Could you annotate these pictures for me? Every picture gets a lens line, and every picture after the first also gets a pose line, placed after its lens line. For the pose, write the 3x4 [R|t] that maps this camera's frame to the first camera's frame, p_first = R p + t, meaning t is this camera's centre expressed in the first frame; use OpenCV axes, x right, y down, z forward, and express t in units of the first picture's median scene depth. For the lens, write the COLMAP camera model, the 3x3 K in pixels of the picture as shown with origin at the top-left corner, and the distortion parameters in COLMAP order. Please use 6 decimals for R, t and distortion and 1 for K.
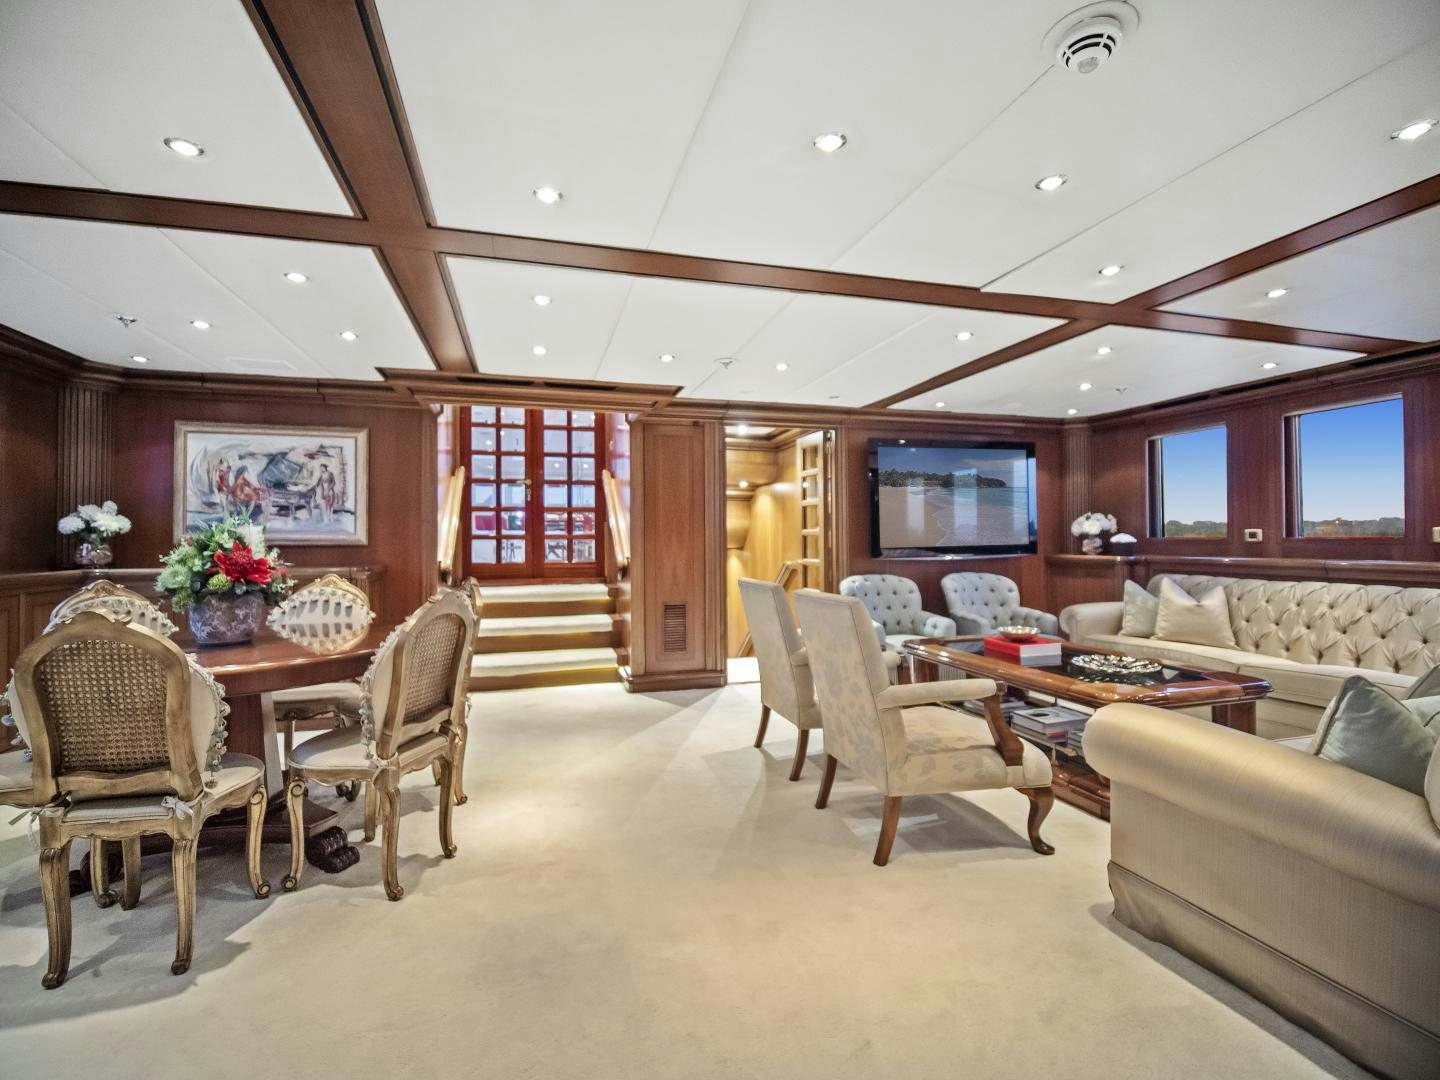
lens RADIAL K [[656.0, 0, 717.7], [0, 656.0, 536.7], [0, 0, 1]] dist [-0.014957, -0.001400]
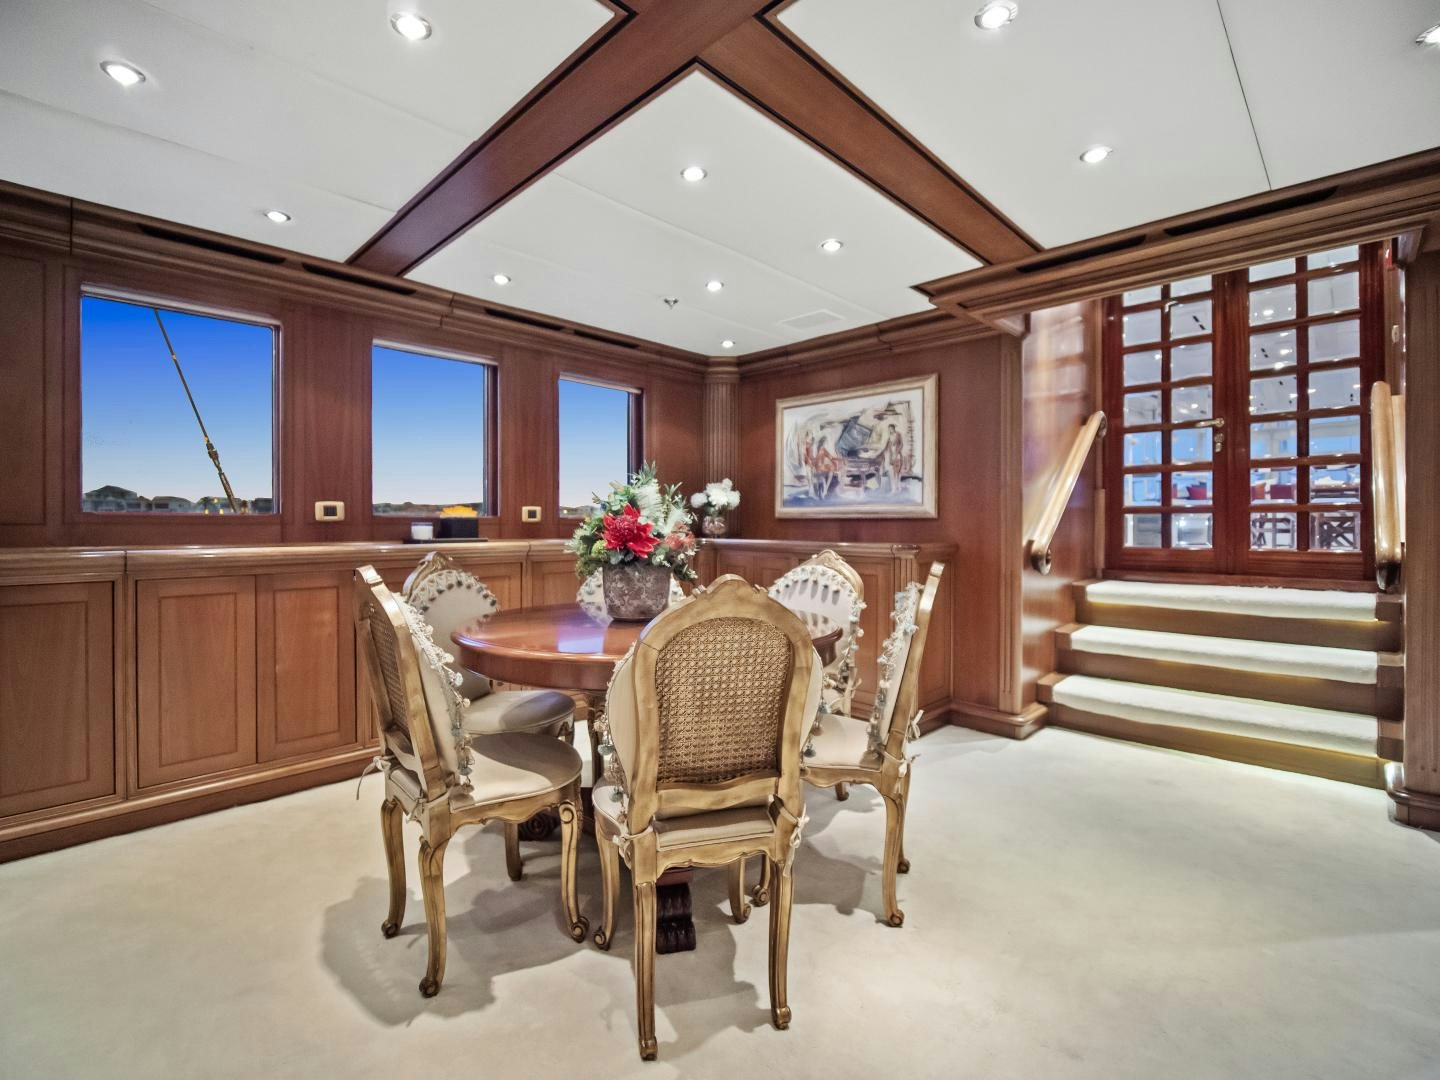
lens RADIAL K [[656.0, 0, 717.9], [0, 656.0, 527.0], [0, 0, 1]] dist [-0.014957, -0.001400]
pose [[0.480135, 0.005587, -0.877177, 0.047040], [0.000974, 0.999976, 0.006902, 0.018851], [0.877194, -0.004169, 0.480117, 0.392267]]
